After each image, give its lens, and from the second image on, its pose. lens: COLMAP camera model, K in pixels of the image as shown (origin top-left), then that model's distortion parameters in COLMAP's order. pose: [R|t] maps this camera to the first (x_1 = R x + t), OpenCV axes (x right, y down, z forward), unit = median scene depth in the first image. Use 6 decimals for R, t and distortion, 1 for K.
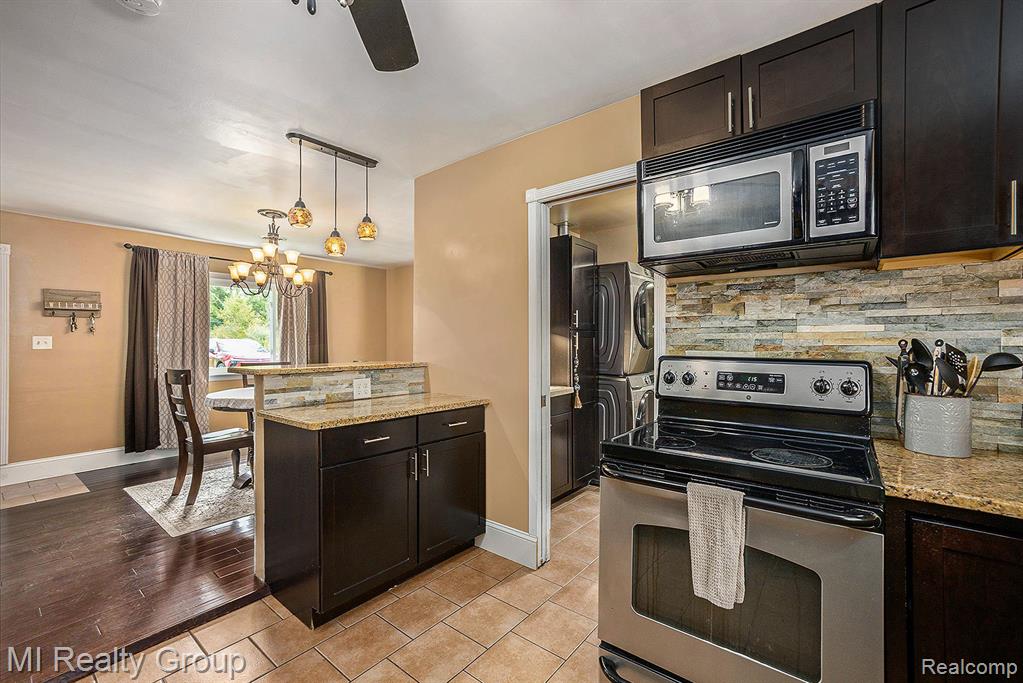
lens RADIAL K [[432.7, 0, 514.9], [0, 432.7, 342.2], [0, 0, 1]] dist [-0.047391, 0.025120]
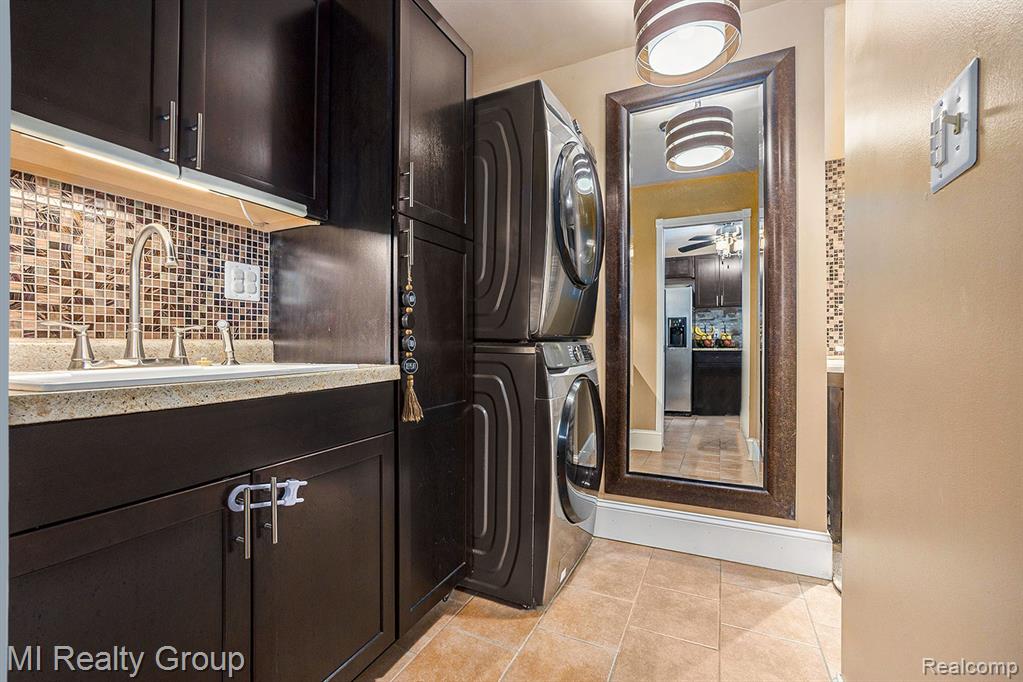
lens RADIAL K [[432.7, 0, 514.9], [0, 432.7, 341.7], [0, 0, 1]] dist [-0.047391, 0.025120]
pose [[0.975045, 0.001202, 0.222003, 0.148375], [-0.000878, 0.999998, -0.001562, 0.083697], [-0.222004, 0.001328, 0.975045, 0.612862]]
